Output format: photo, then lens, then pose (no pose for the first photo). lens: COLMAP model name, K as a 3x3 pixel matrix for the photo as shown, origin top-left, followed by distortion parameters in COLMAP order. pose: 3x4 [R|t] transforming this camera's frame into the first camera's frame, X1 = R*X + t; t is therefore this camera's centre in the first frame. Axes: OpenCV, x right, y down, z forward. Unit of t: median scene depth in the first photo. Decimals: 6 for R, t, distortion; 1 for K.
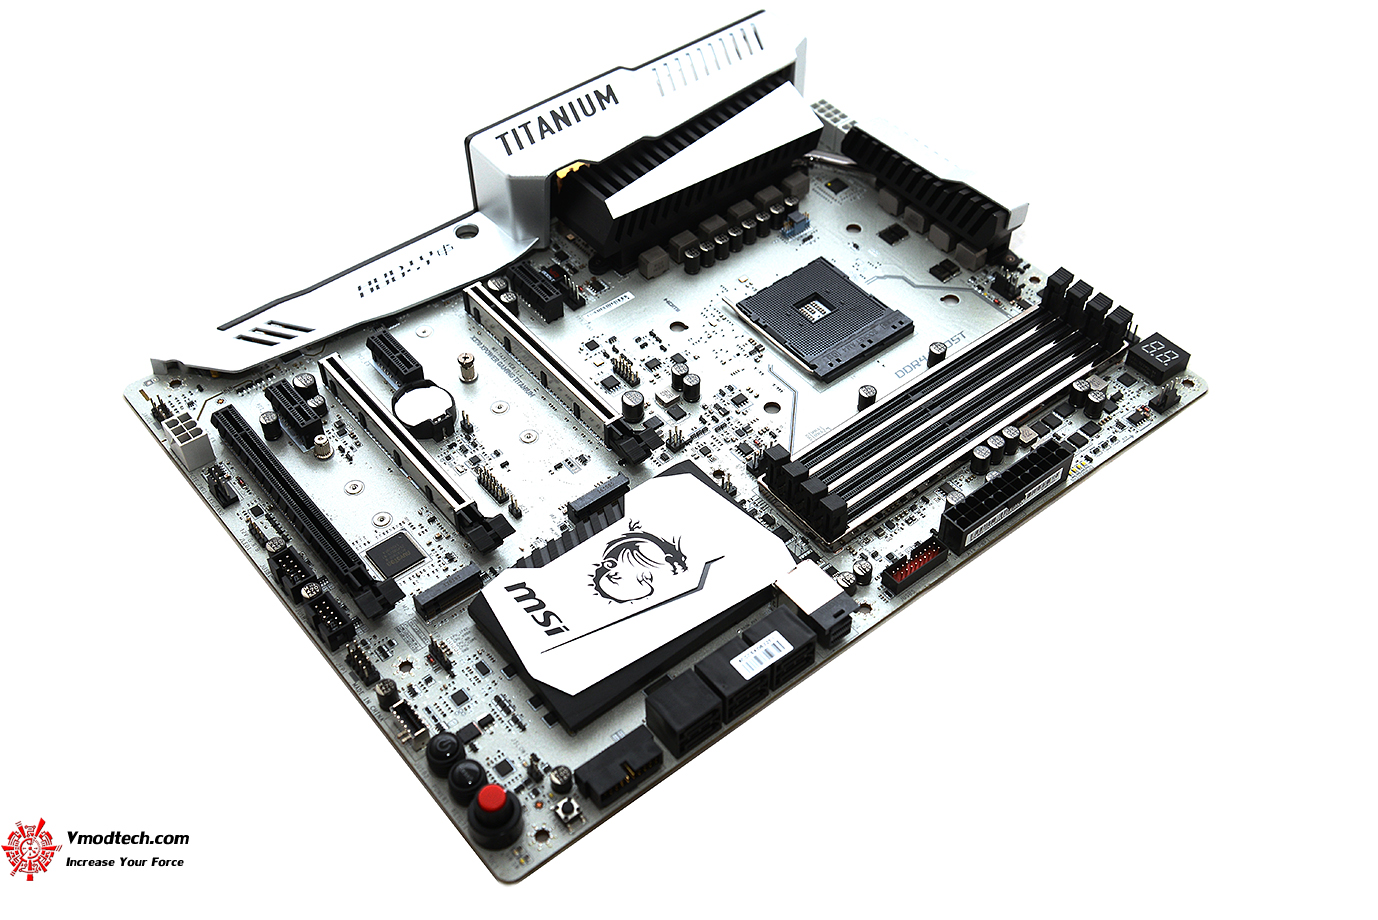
lens RADIAL K [[1500.9, 0, 681.7], [0, 1500.9, 460.1], [0, 0, 1]] dist [0.052173, 0.000655]
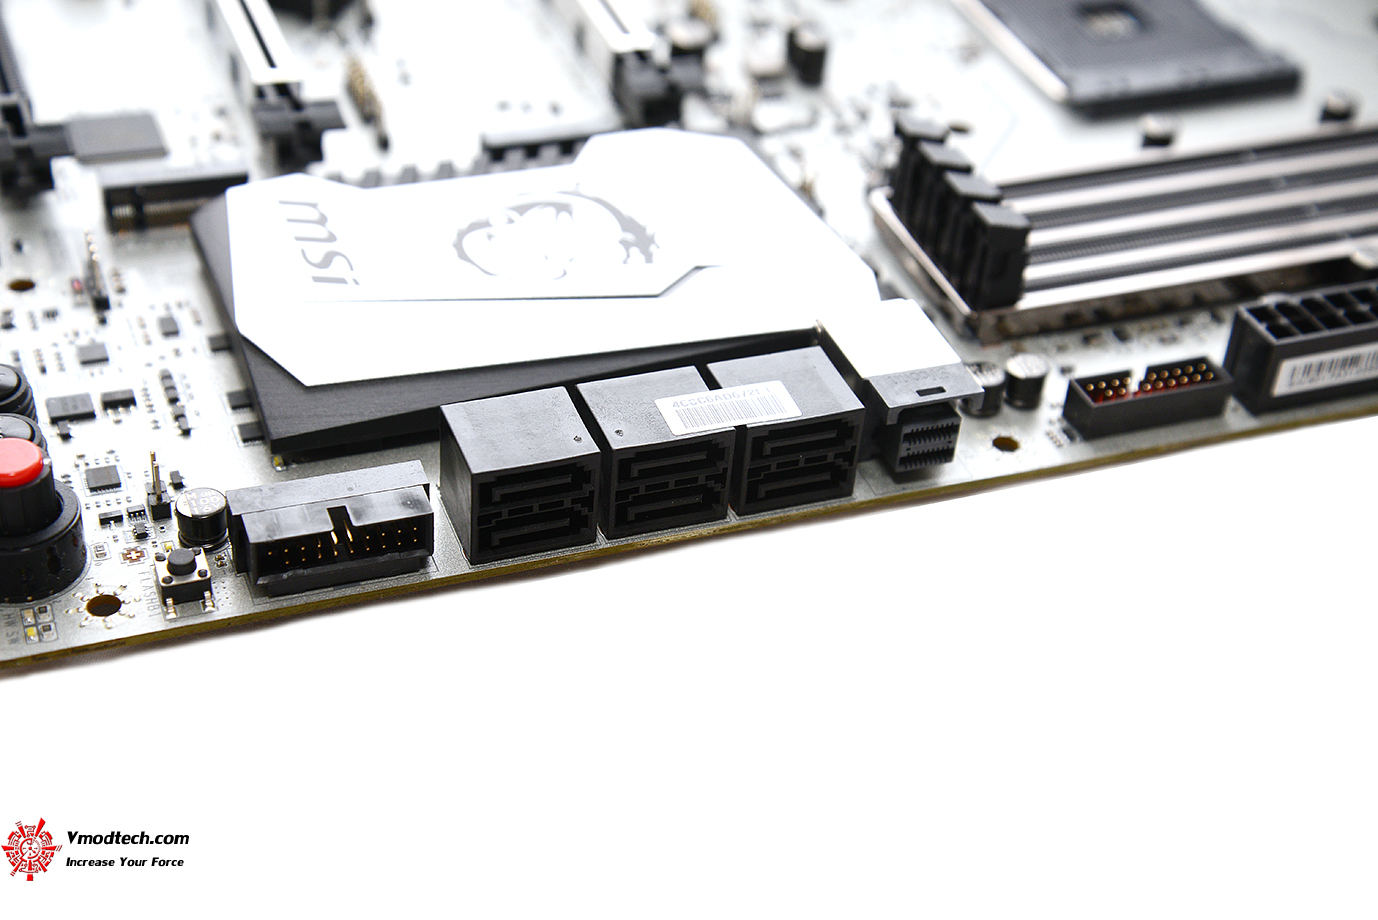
lens RADIAL K [[2188.1, 0, 689.0], [0, 2188.1, 460.0], [0, 0, 1]] dist [0.018445, 1.031056]
pose [[0.948639, 0.248488, -0.195799, 0.142335], [-0.282648, 0.943724, -0.171744, 0.213623], [0.142104, 0.218265, 0.965488, 0.316456]]
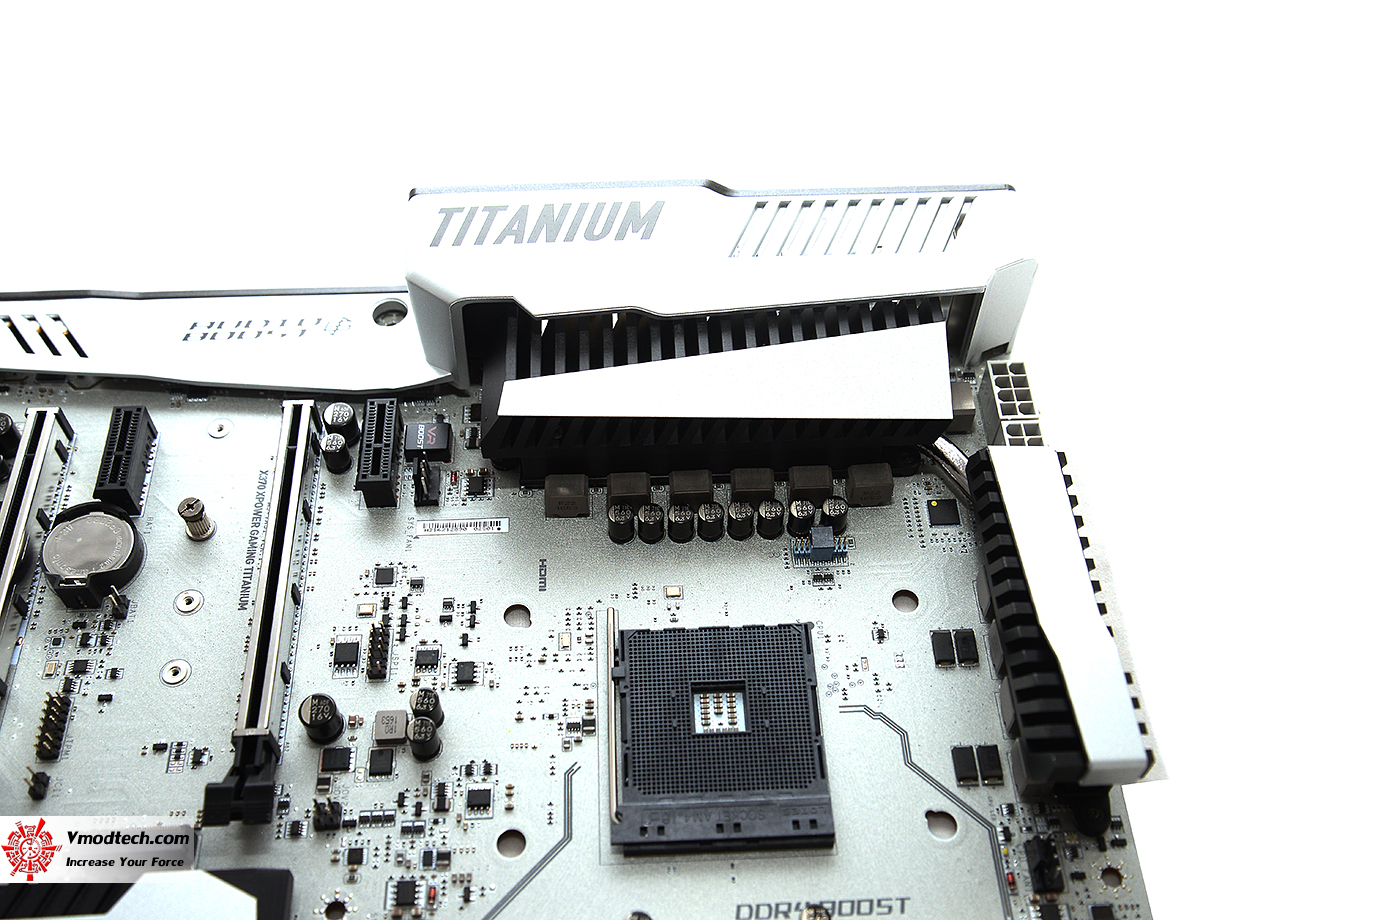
lens RADIAL K [[1399.0, 0, 678.0], [0, 1399.0, 459.2], [0, 0, 1]] dist [0.026478, 0.023400]
pose [[0.809346, 0.482223, -0.335291, 0.221248], [-0.446606, 0.876045, 0.181904, -0.291303], [0.381449, 0.002520, 0.924387, 0.517557]]
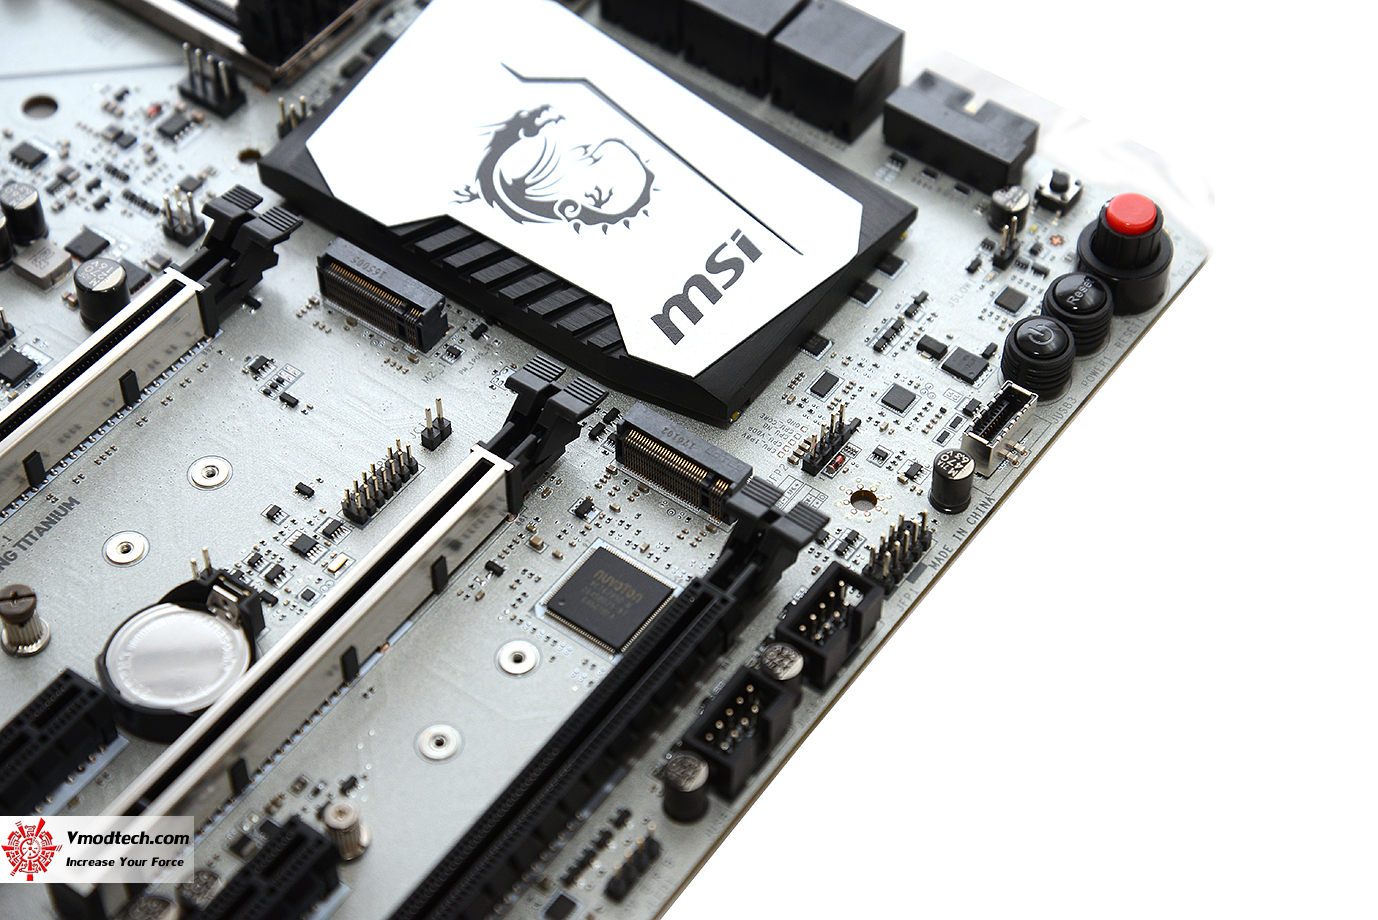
lens RADIAL K [[2722.0, 0, 689.0], [0, 2722.0, 460.0], [0, 0, 1]] dist [0.367982, 0.167276]
pose [[-0.264972, -0.748765, 0.607569, -0.609832], [0.715477, 0.269743, 0.644462, -0.424413], [-0.646439, 0.605466, 0.464250, 0.520377]]
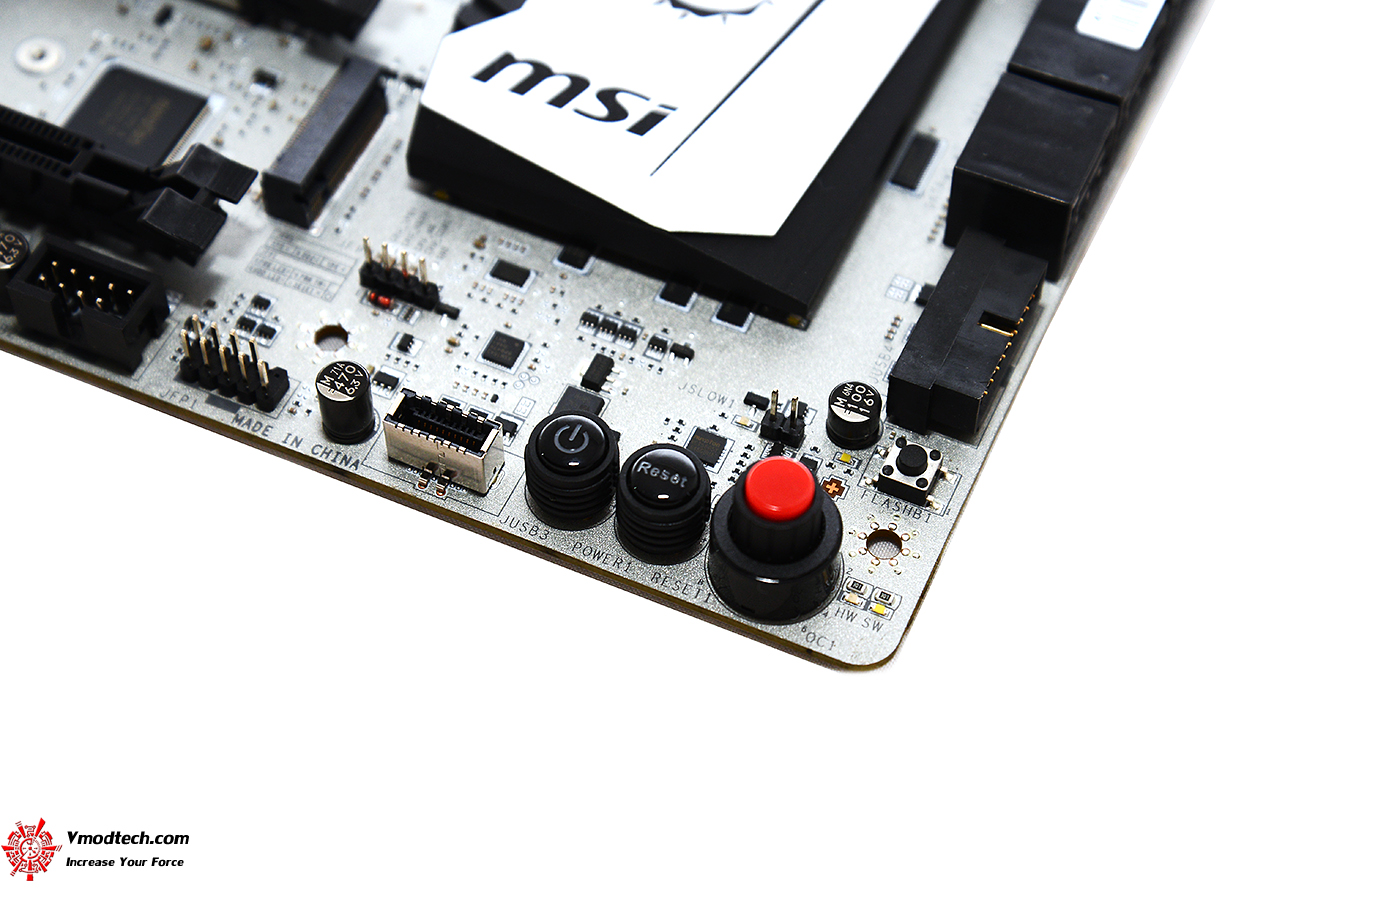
lens RADIAL K [[2722.0, 0, 689.0], [0, 2722.0, 460.0], [0, 0, 1]] dist [0.367982, 0.167276]
pose [[0.889775, -0.365063, 0.273916, -0.265270], [0.332354, 0.929600, 0.159327, 0.071638], [-0.312797, -0.050729, 0.948464, 0.242041]]
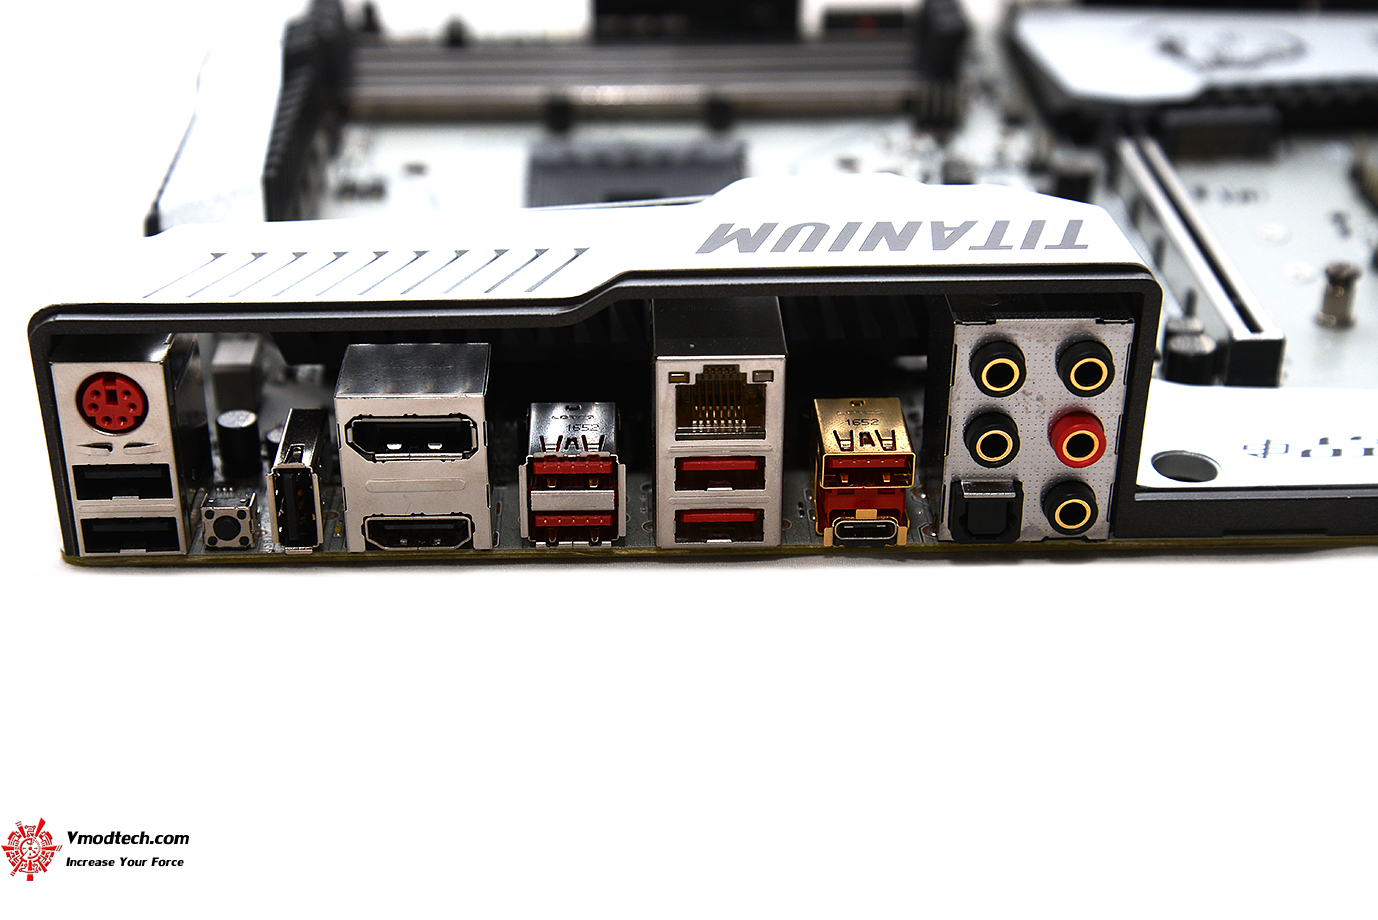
lens RADIAL K [[2100.5, 0, 689.0], [0, 2100.5, 460.0], [0, 0, 1]] dist [0.217990, 0.025977]
pose [[-0.803528, -0.284550, 0.522852, -0.351213], [0.447293, 0.290939, 0.845744, -0.721033], [-0.392774, 0.913447, -0.106501, 1.209312]]
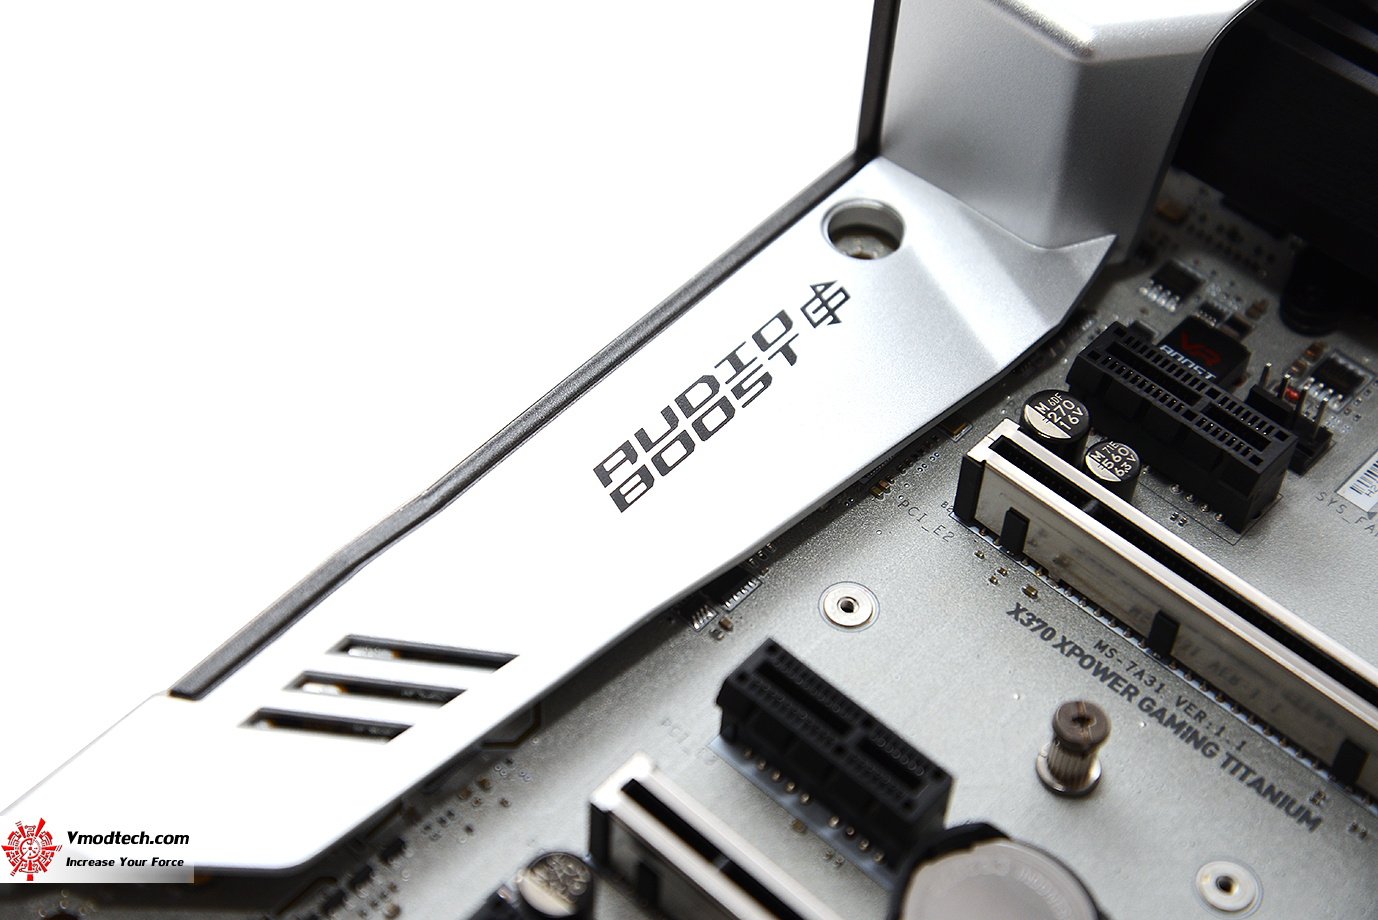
lens RADIAL K [[2722.0, 0, 689.0], [0, 2722.0, 460.0], [0, 0, 1]] dist [0.367982, 0.167276]
pose [[0.985305, -0.101005, 0.137741, -0.285721], [0.091928, 0.993249, 0.070754, -0.162156], [-0.143958, -0.057052, 0.987938, 0.489540]]
